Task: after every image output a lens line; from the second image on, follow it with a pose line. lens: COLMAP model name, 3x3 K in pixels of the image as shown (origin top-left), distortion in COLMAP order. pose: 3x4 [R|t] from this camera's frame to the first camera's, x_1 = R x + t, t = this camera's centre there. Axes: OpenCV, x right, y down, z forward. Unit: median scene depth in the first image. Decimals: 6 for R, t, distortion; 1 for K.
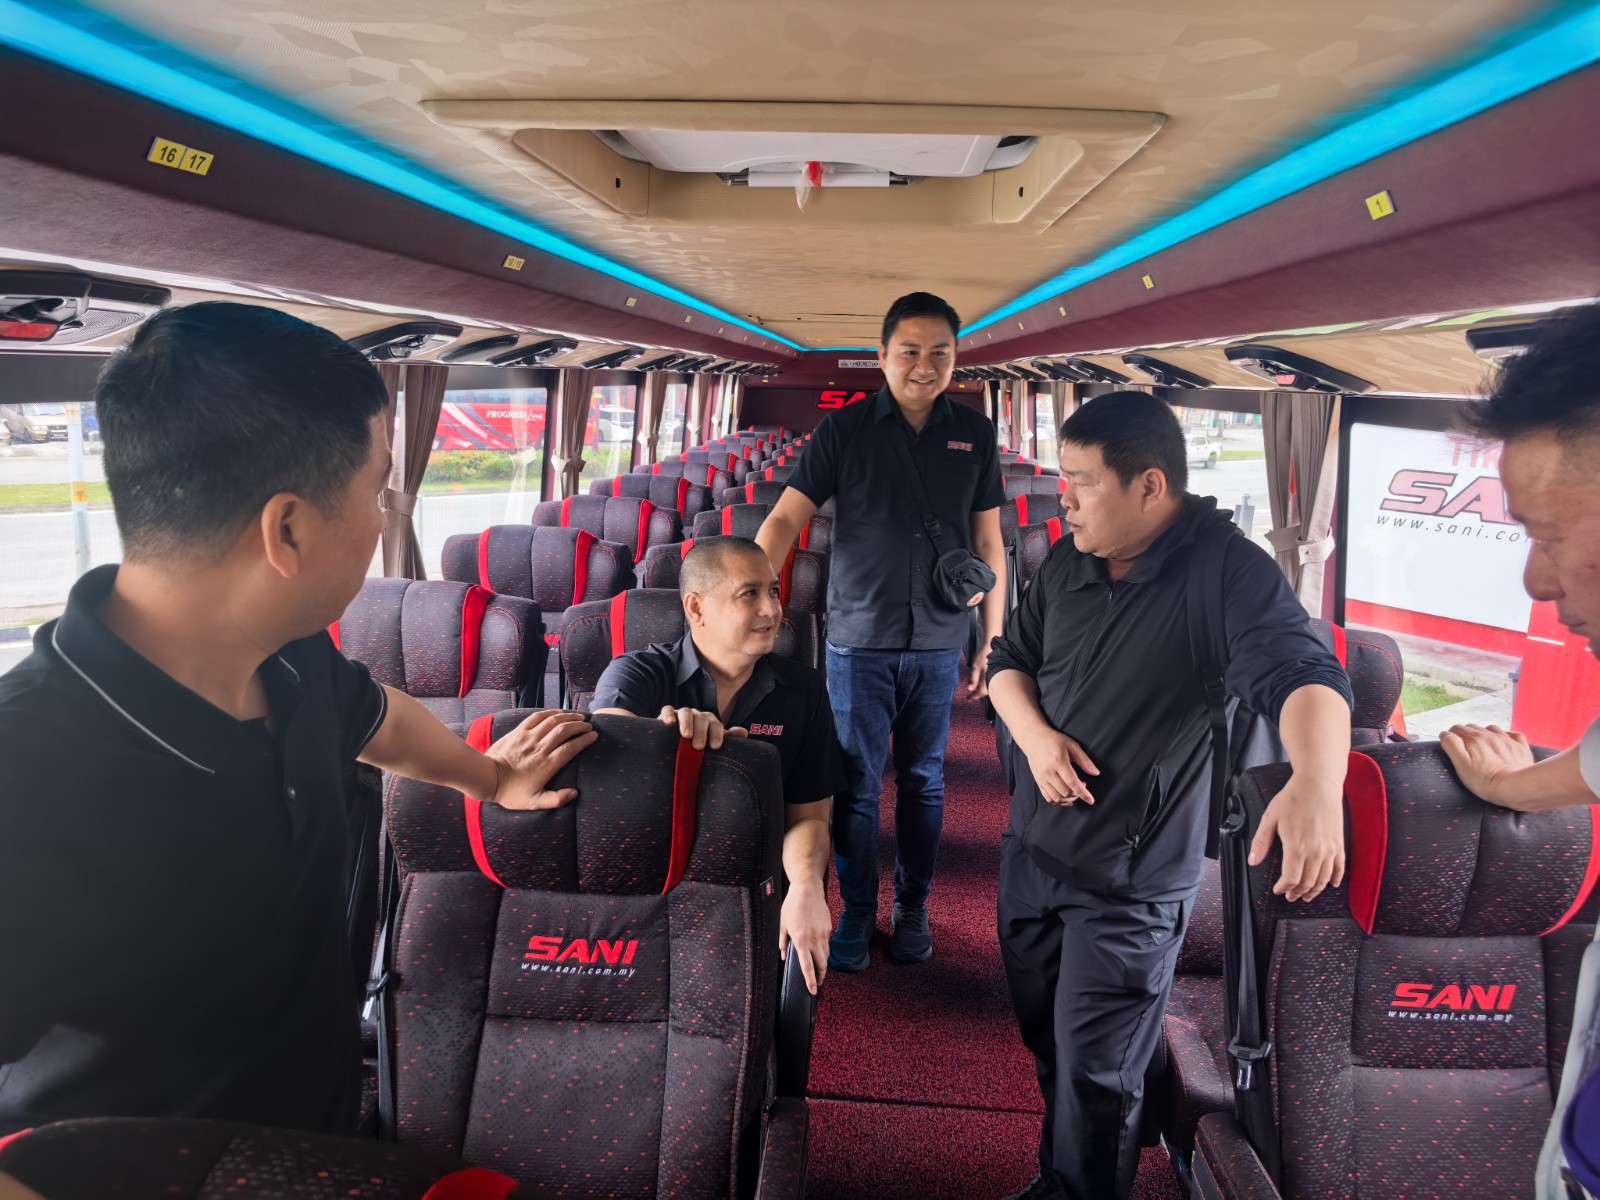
lens RADIAL K [[1125.2, 0, 800.0], [0, 1125.2, 600.0], [0, 0, 1]] dist [0.097101, -0.105488]
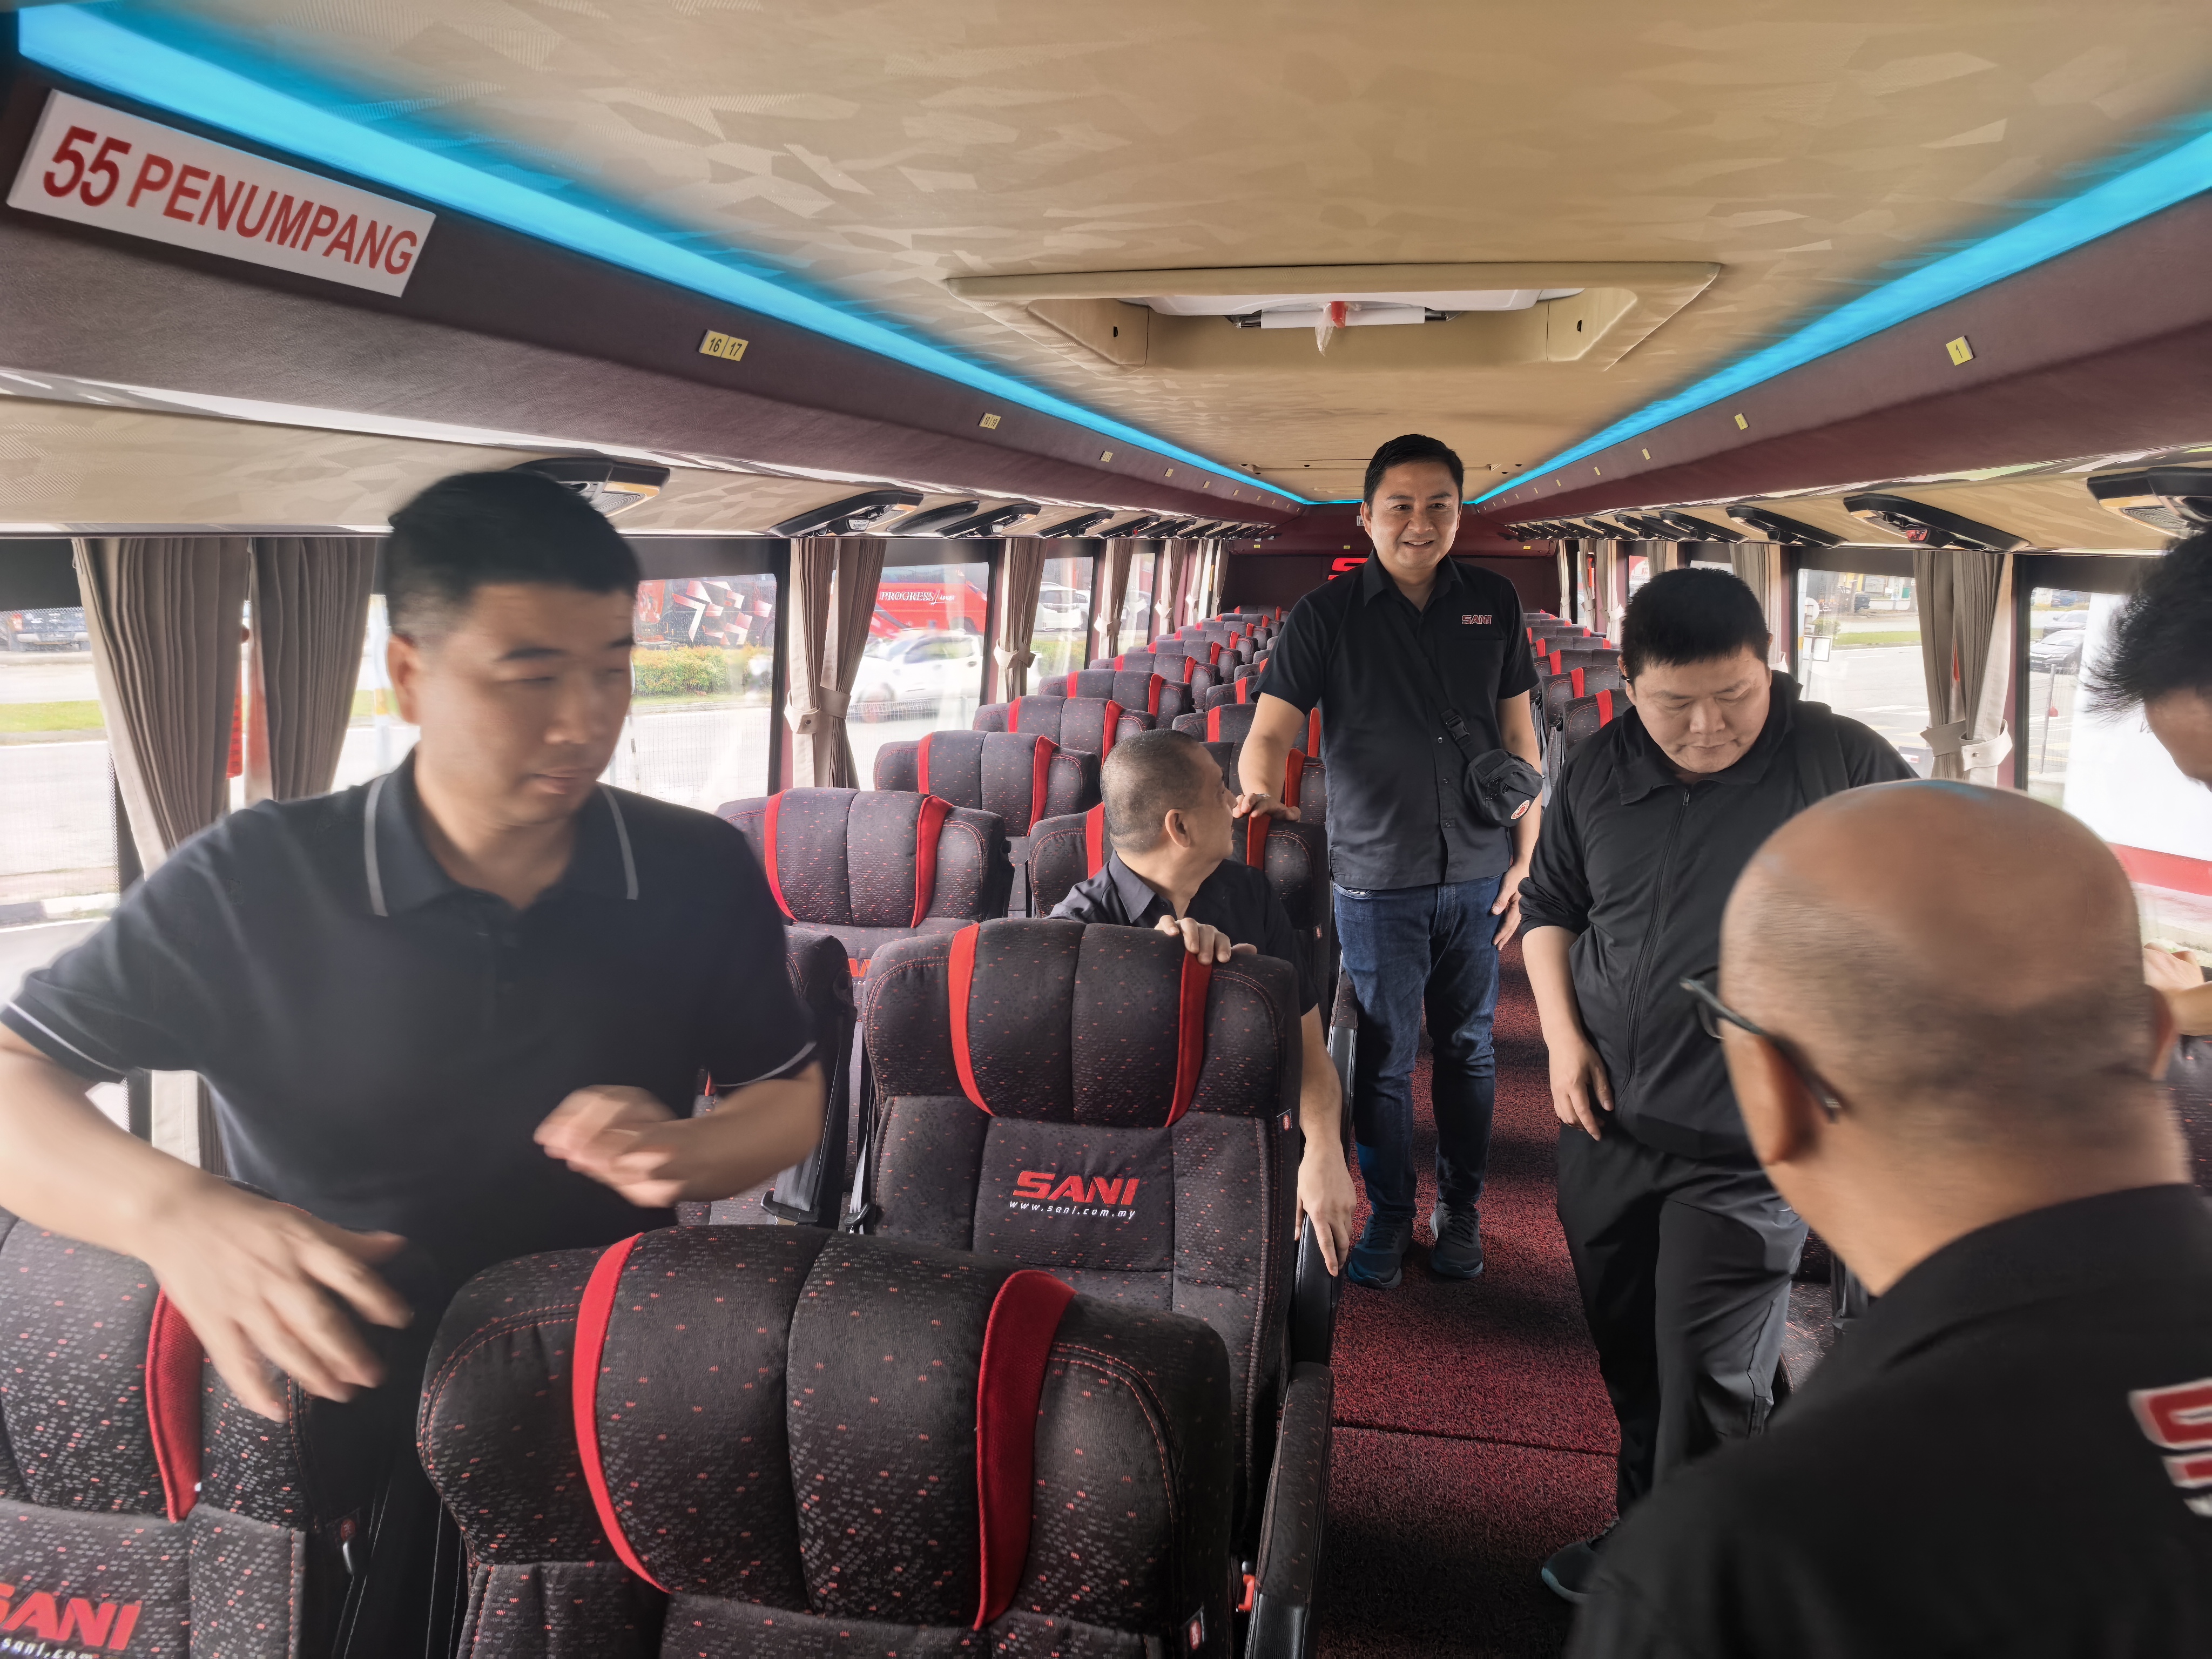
lens RADIAL K [[1656.7, 0, 1106.0], [0, 1656.7, 829.5], [0, 0, 1]] dist [0.072320, -0.069425]
pose [[0.993831, -0.000204, -0.110907, -0.017488], [-0.002290, 0.999747, -0.022357, 0.041107], [0.110884, 0.022473, 0.993579, -0.226207]]
